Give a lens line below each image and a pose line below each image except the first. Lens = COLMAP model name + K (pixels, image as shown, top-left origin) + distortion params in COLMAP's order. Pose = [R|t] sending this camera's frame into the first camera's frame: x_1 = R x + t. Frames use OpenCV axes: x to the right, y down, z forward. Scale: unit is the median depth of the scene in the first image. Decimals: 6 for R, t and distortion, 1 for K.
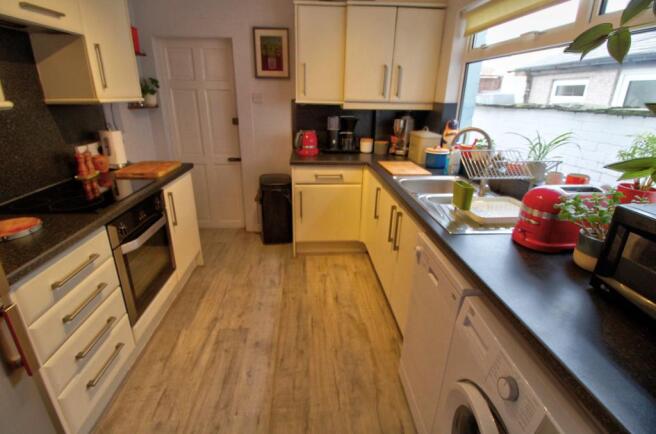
lens RADIAL K [[312.1, 0, 324.9], [0, 312.1, 212.2], [0, 0, 1]] dist [-0.003514, -0.000516]
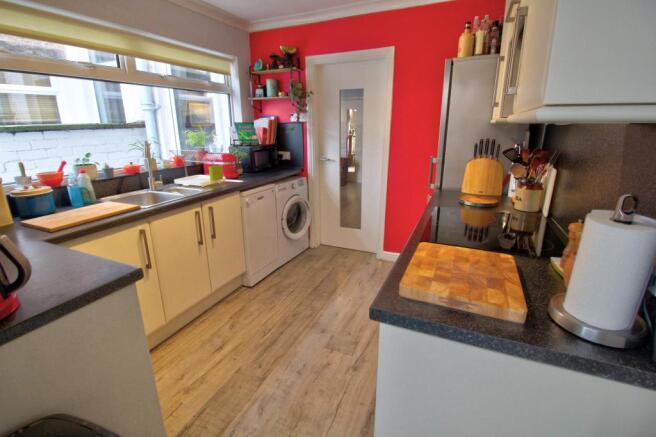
lens RADIAL K [[315.4, 0, 328.0], [0, 315.4, 218.5], [0, 0, 1]] dist [-0.002304, -0.001199]
pose [[-0.890709, -0.134142, 0.434331, -0.628063], [0.156201, 0.806970, 0.569562, -0.513724], [-0.426894, 0.575157, -0.697822, 1.450749]]
